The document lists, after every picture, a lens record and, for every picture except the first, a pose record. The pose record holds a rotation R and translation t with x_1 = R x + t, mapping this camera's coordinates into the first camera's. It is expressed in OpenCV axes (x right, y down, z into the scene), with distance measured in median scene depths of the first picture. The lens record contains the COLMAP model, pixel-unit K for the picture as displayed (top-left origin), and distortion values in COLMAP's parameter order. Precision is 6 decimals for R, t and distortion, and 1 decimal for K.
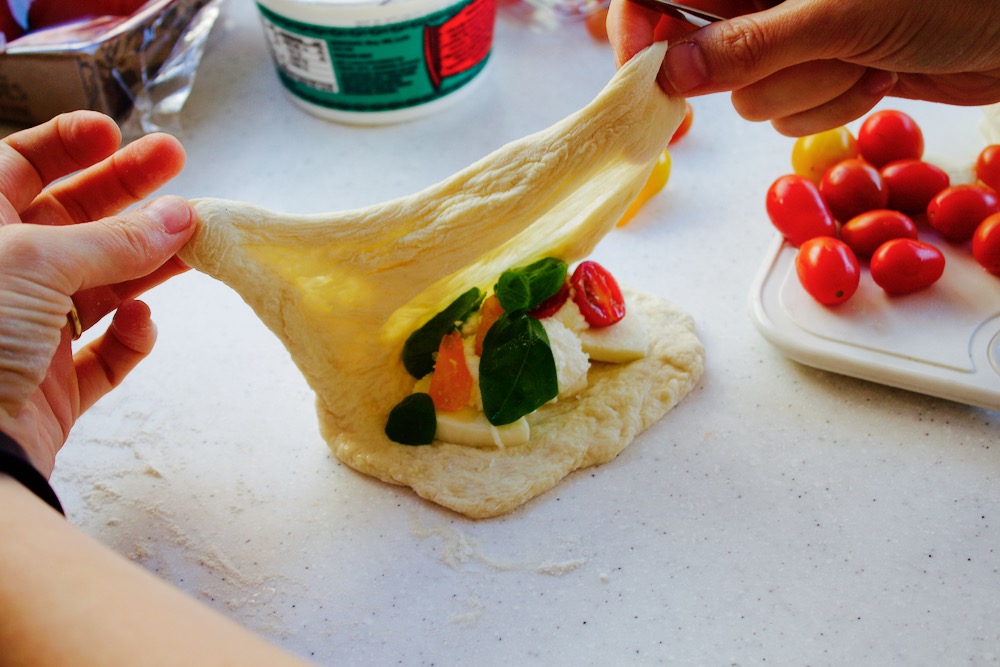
lens RADIAL K [[1492.2, 0, 500.0], [0, 1492.2, 333.5], [0, 0, 1]] dist [-0.032679, 0.118028]
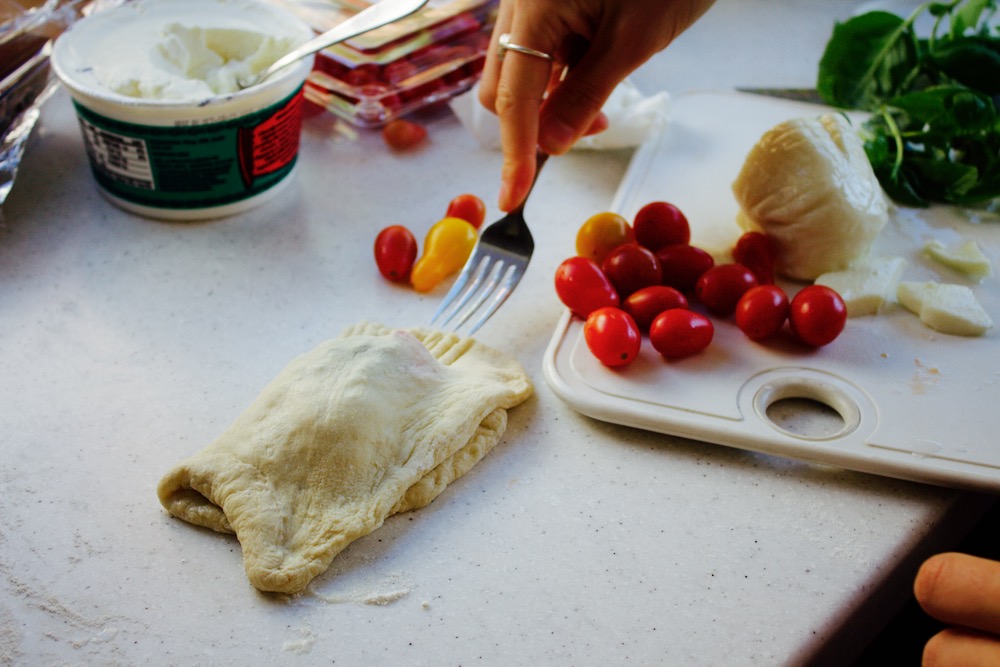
lens RADIAL K [[1492.2, 0, 500.0], [0, 1492.2, 333.5], [0, 0, 1]] dist [-0.032679, 0.118028]
pose [[0.987386, -0.007020, 0.158176, -0.041297], [0.023629, 0.994362, -0.103372, 0.068313], [-0.156559, 0.105806, 0.981985, -0.090099]]
